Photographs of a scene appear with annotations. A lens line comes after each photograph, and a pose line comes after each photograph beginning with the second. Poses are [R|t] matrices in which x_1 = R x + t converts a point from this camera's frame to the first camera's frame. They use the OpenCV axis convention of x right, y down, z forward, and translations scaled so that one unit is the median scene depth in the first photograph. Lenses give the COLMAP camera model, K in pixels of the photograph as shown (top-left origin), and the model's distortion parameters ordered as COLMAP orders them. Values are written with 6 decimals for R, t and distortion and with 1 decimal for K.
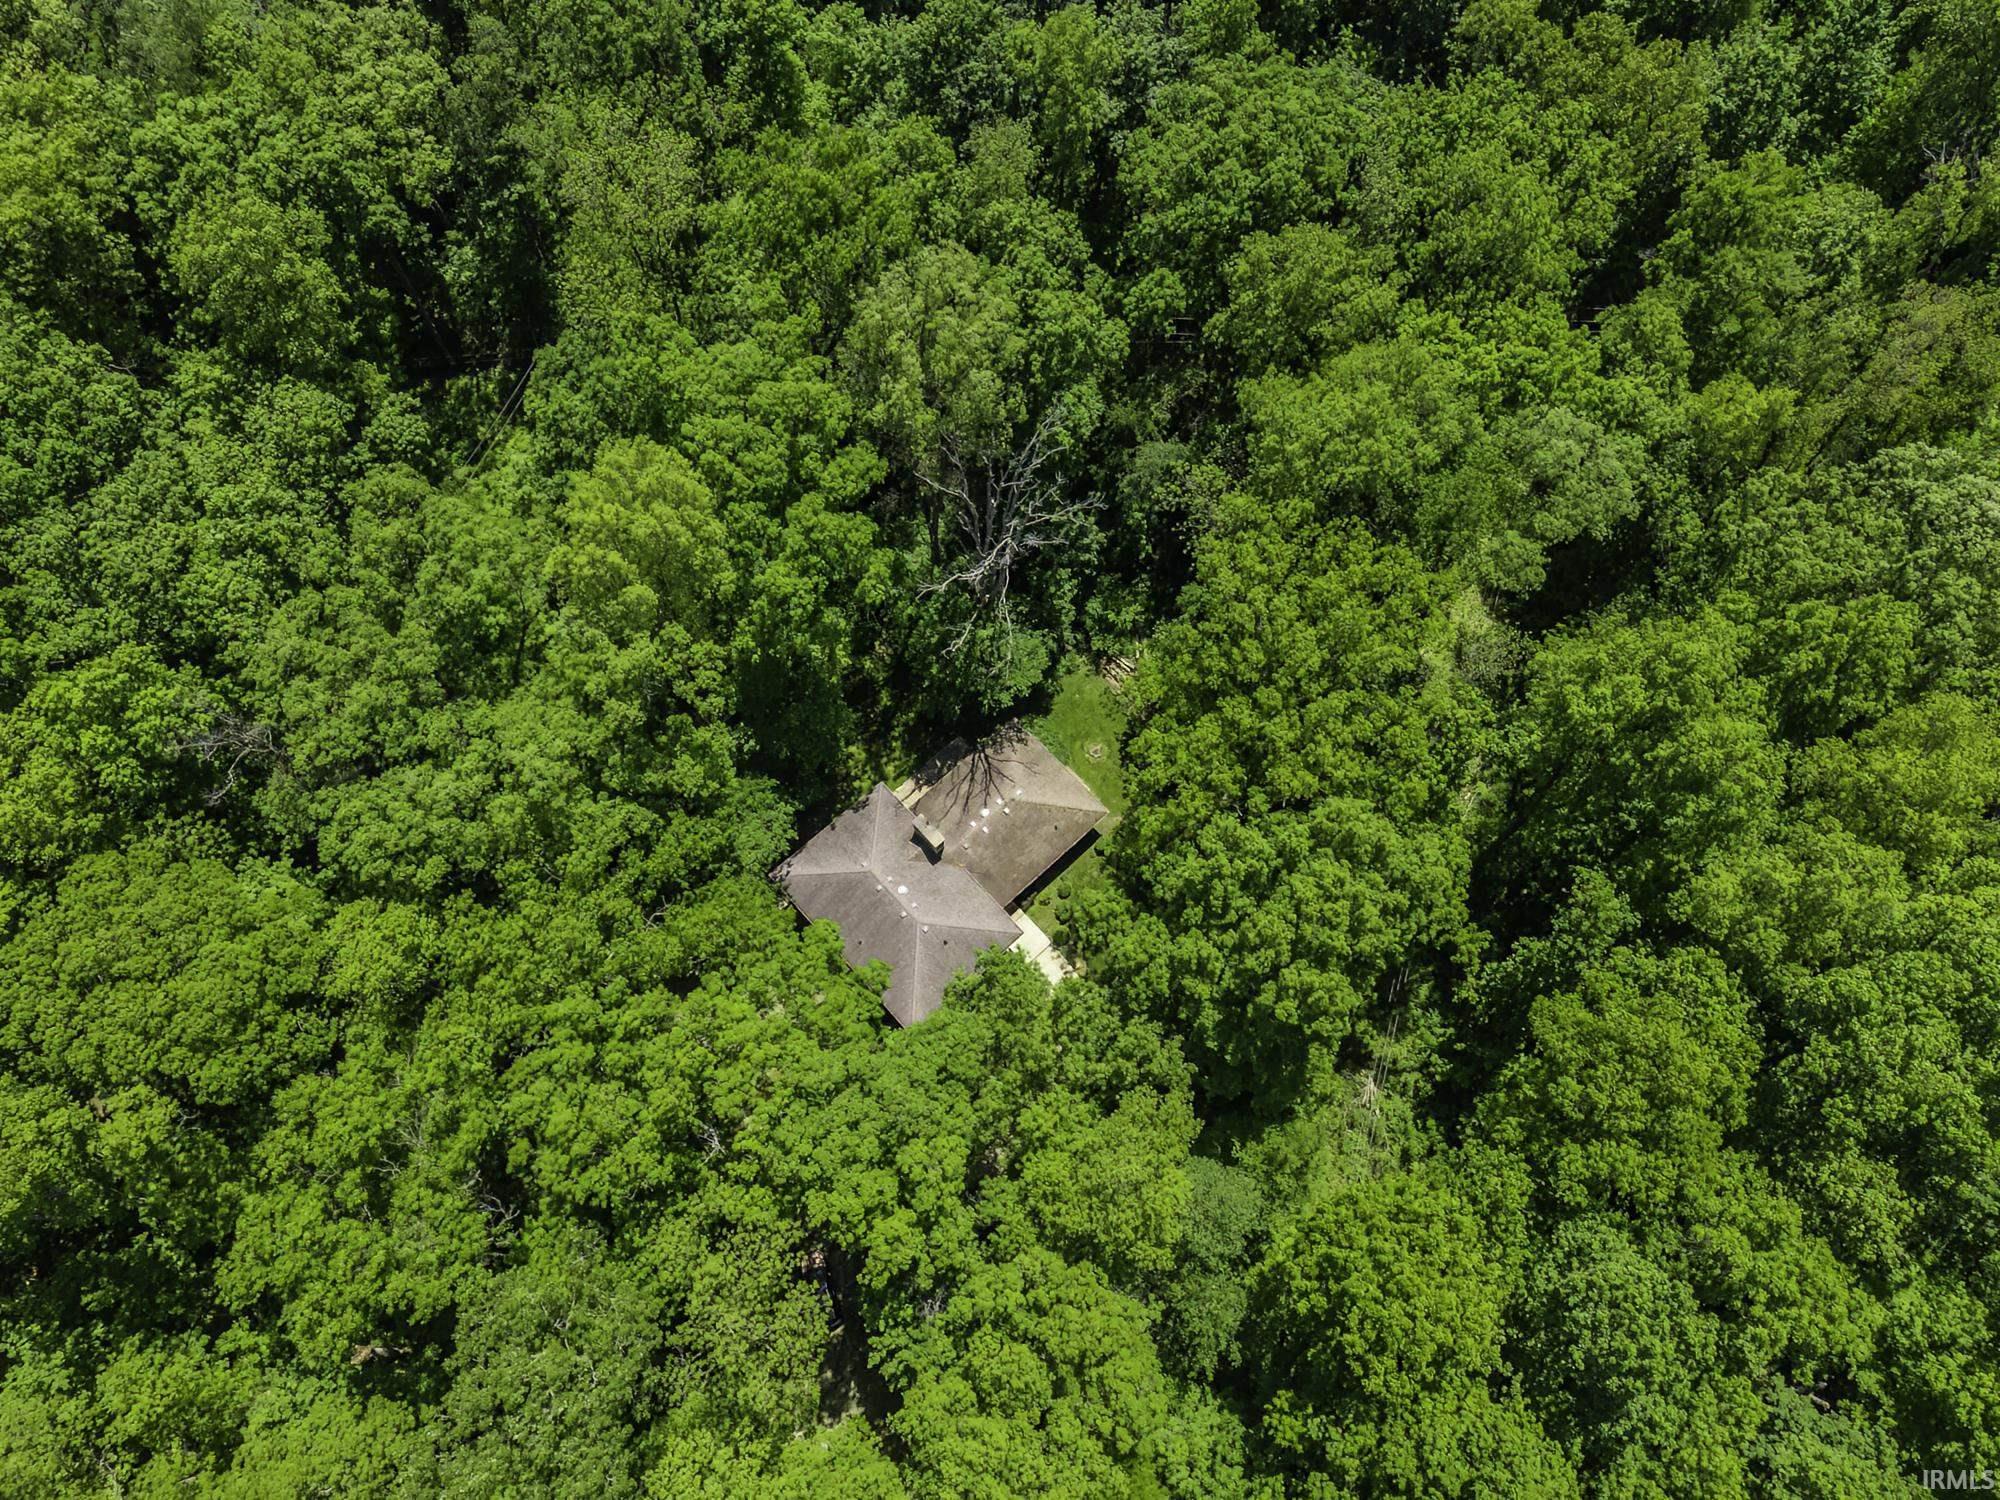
lens RADIAL K [[1360.3, 0, 1003.4], [0, 1360.3, 755.5], [0, 0, 1]] dist [0.007924, -0.018997]
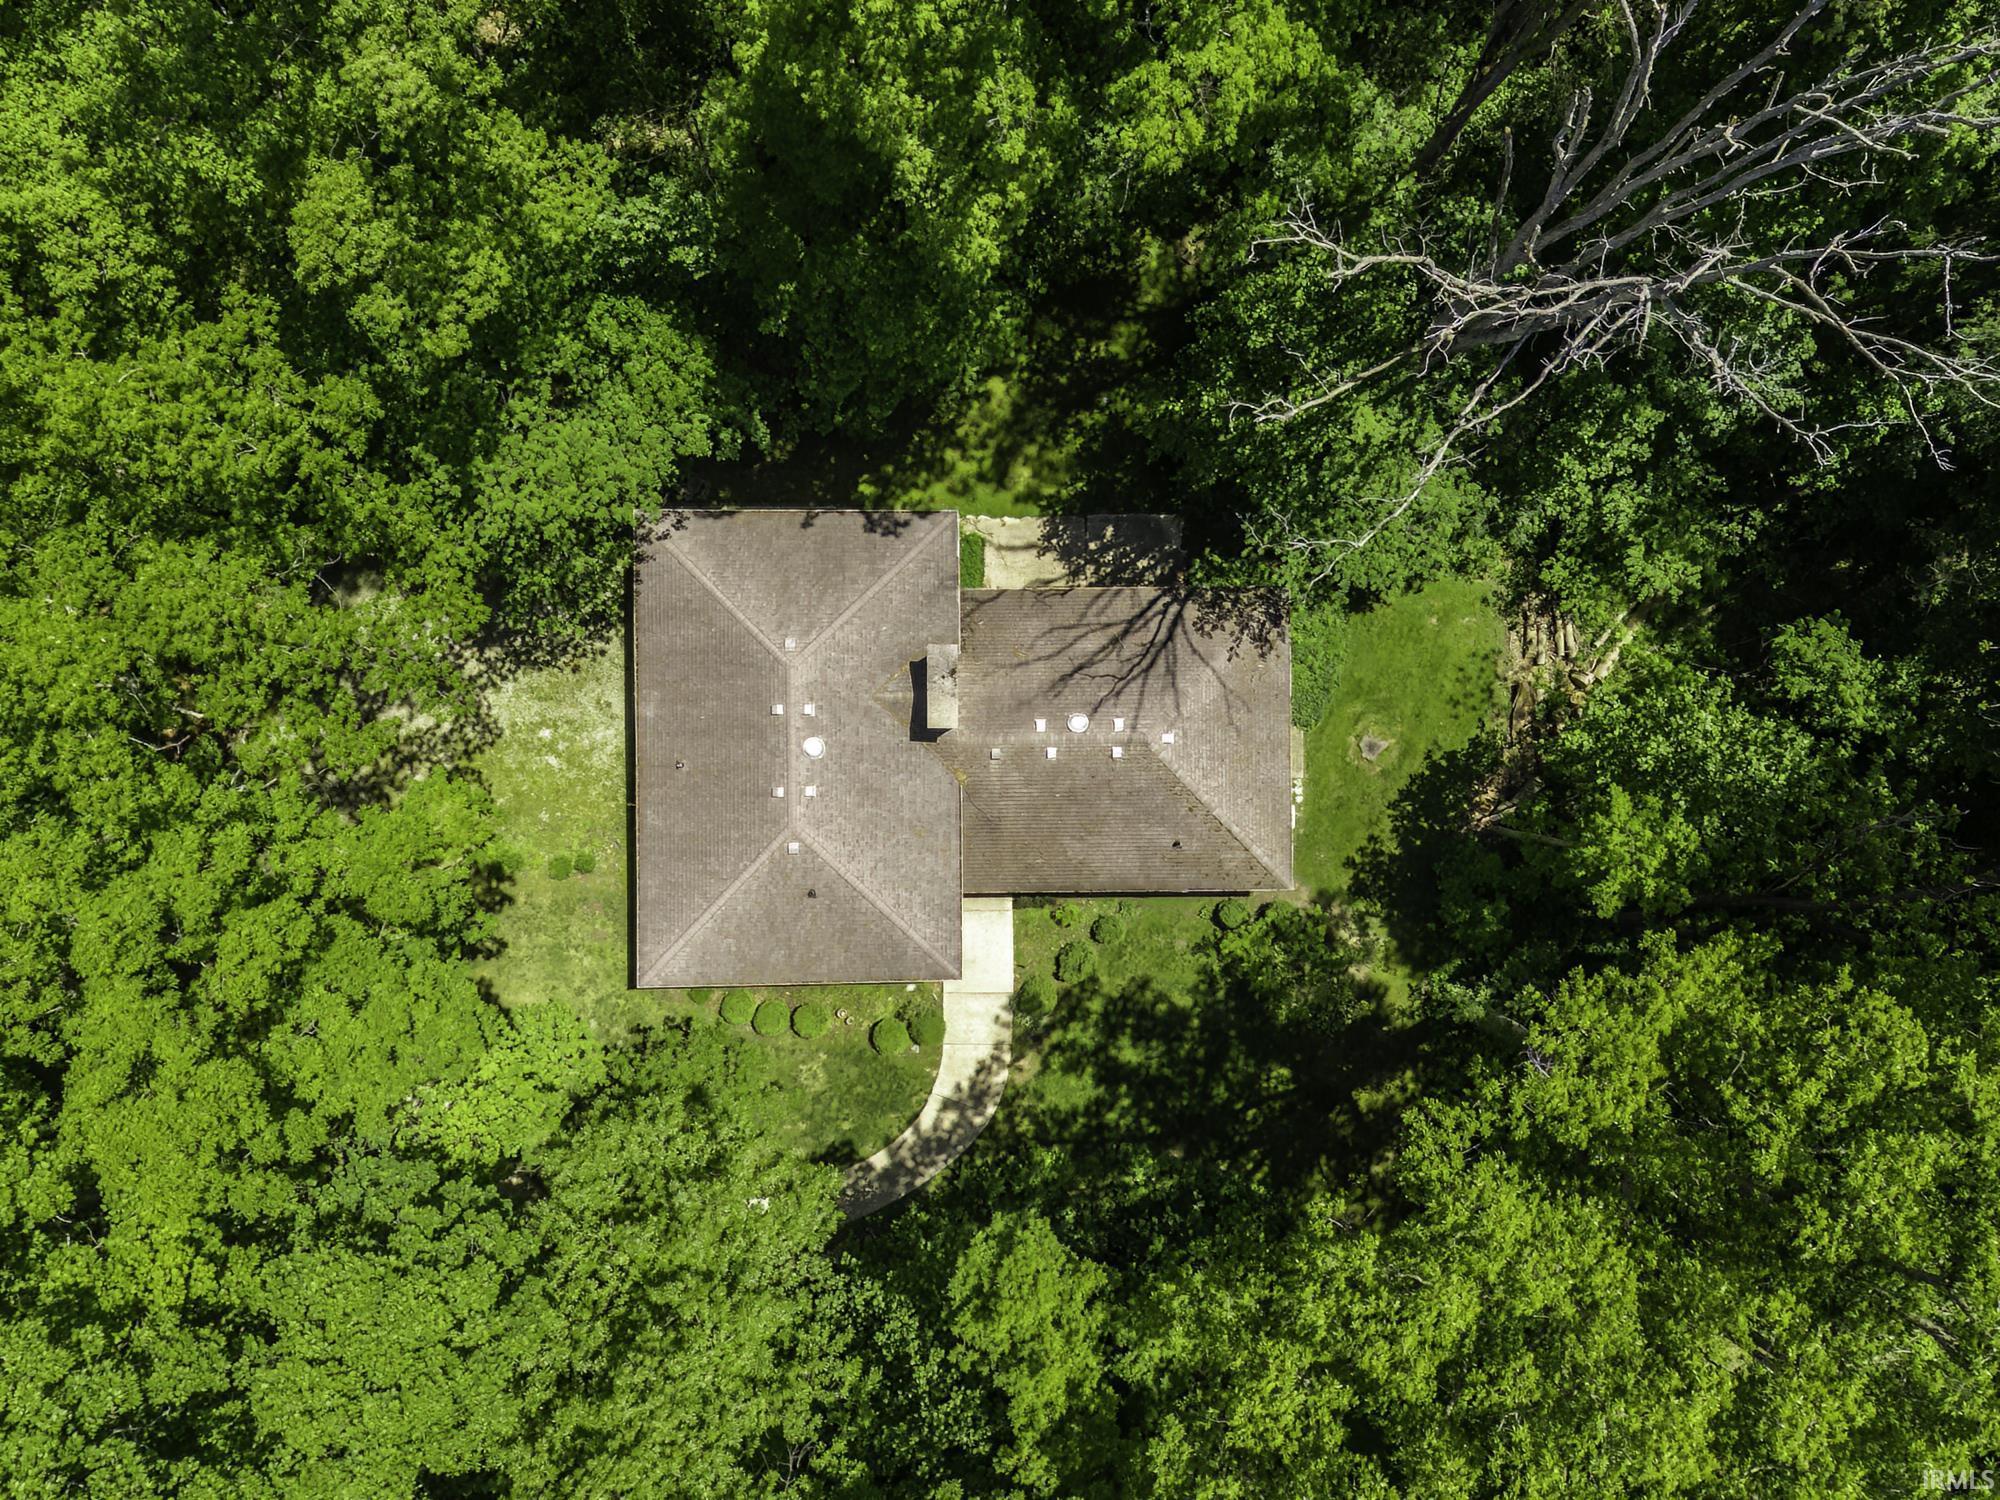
lens RADIAL K [[1360.3, 0, 990.2], [0, 1360.3, 755.1], [0, 0, 1]] dist [0.007924, -0.018997]
pose [[0.739518, 0.673132, -0.002583, -0.026063], [-0.628261, 0.691589, 0.356361, -0.087943], [0.241664, -0.261913, 0.934345, 0.563664]]
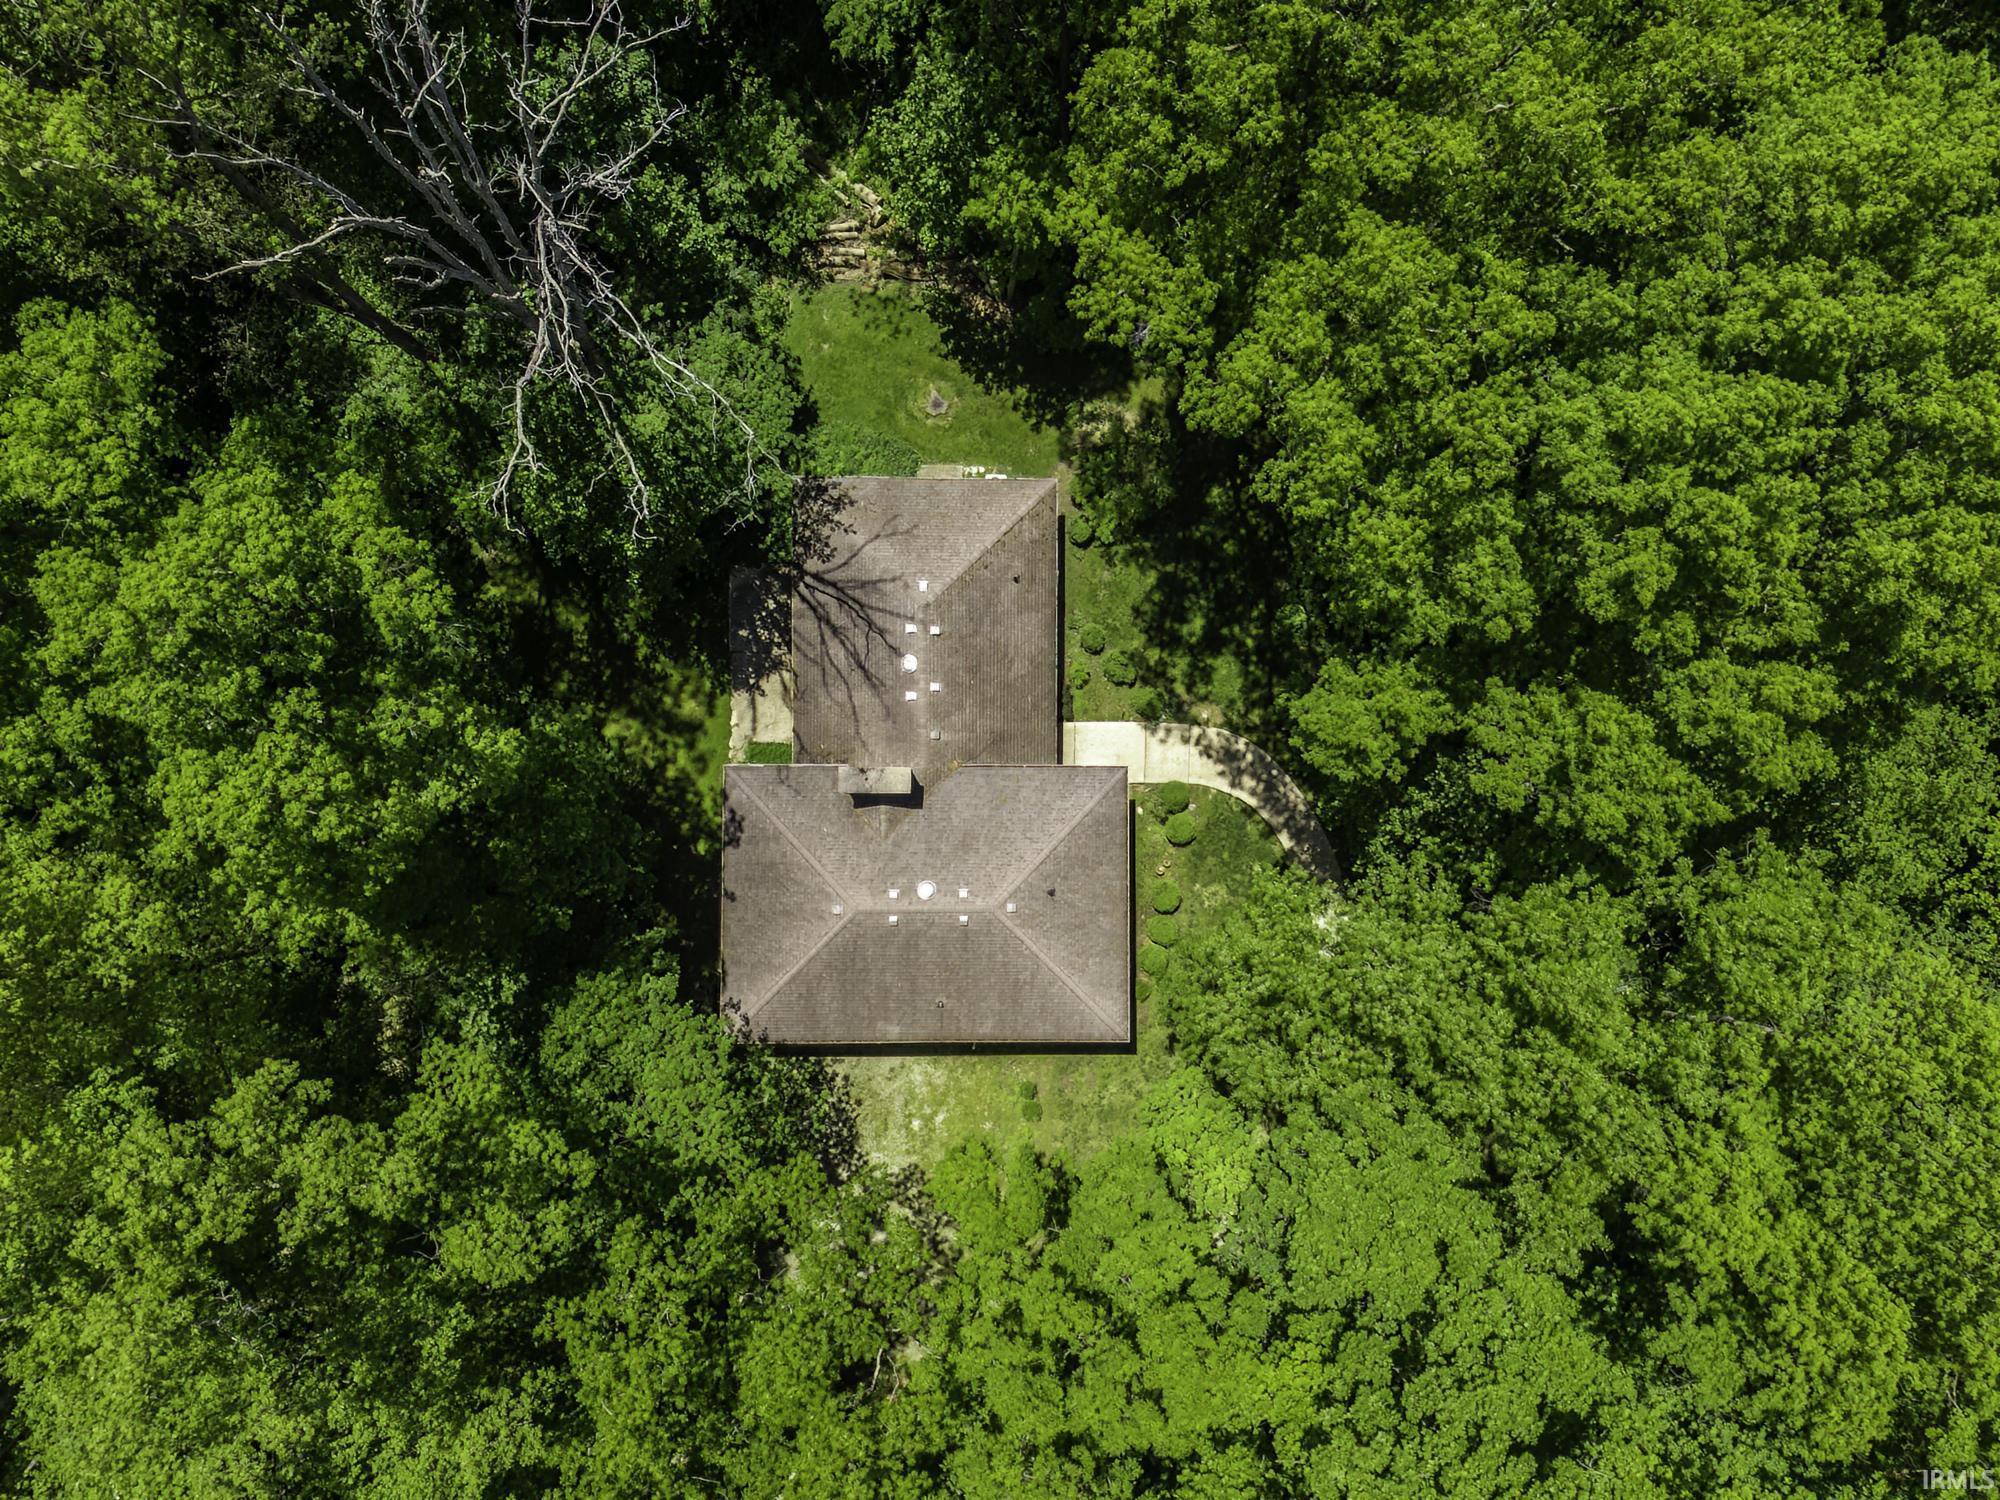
lens RADIAL K [[1360.3, 0, 1025.1], [0, 1360.3, 786.3], [0, 0, 1]] dist [0.007924, -0.018997]
pose [[0.684653, -0.728844, -0.006040, -0.013449], [0.668837, 0.624948, 0.402613, -0.104363], [-0.289667, -0.279690, 0.915350, 0.489604]]
